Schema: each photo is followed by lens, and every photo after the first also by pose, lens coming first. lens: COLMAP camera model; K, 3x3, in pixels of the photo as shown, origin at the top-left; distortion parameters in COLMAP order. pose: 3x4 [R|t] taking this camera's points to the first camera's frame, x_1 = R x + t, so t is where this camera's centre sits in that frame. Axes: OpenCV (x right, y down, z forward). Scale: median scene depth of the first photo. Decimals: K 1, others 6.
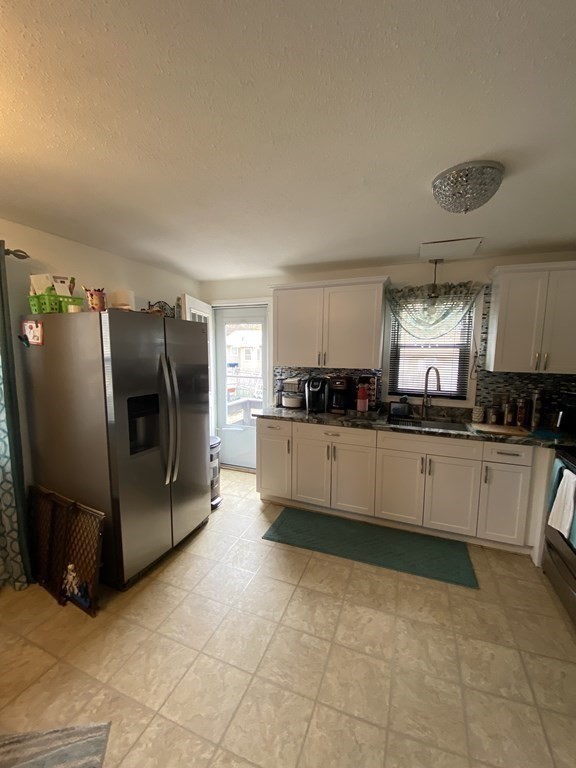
lens RADIAL K [[309.8, 0, 287.0], [0, 309.8, 387.9], [0, 0, 1]] dist [0.021410, -0.021454]
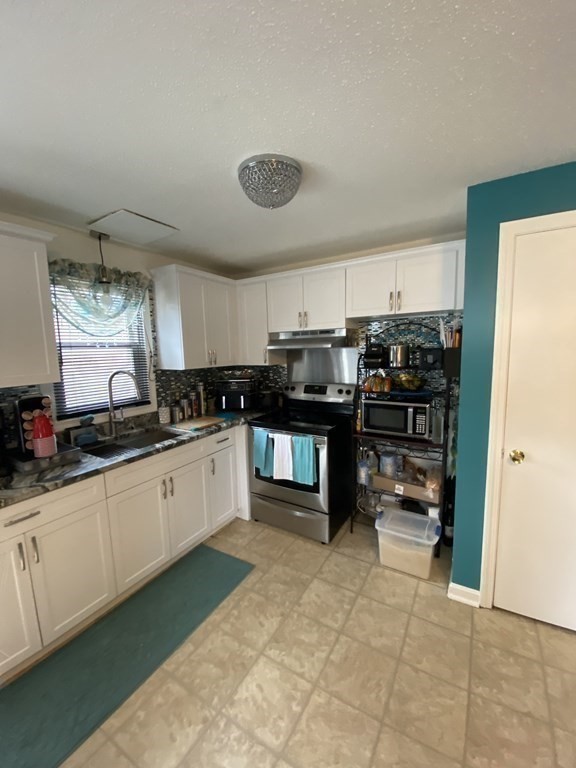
lens RADIAL K [[309.8, 0, 287.0], [0, 309.8, 387.9], [0, 0, 1]] dist [0.021410, -0.021454]
pose [[0.167286, -0.140894, 0.975789, -0.281392], [0.150119, 0.981836, 0.116031, -0.061710], [-0.974413, 0.127074, 0.185398, 0.503206]]
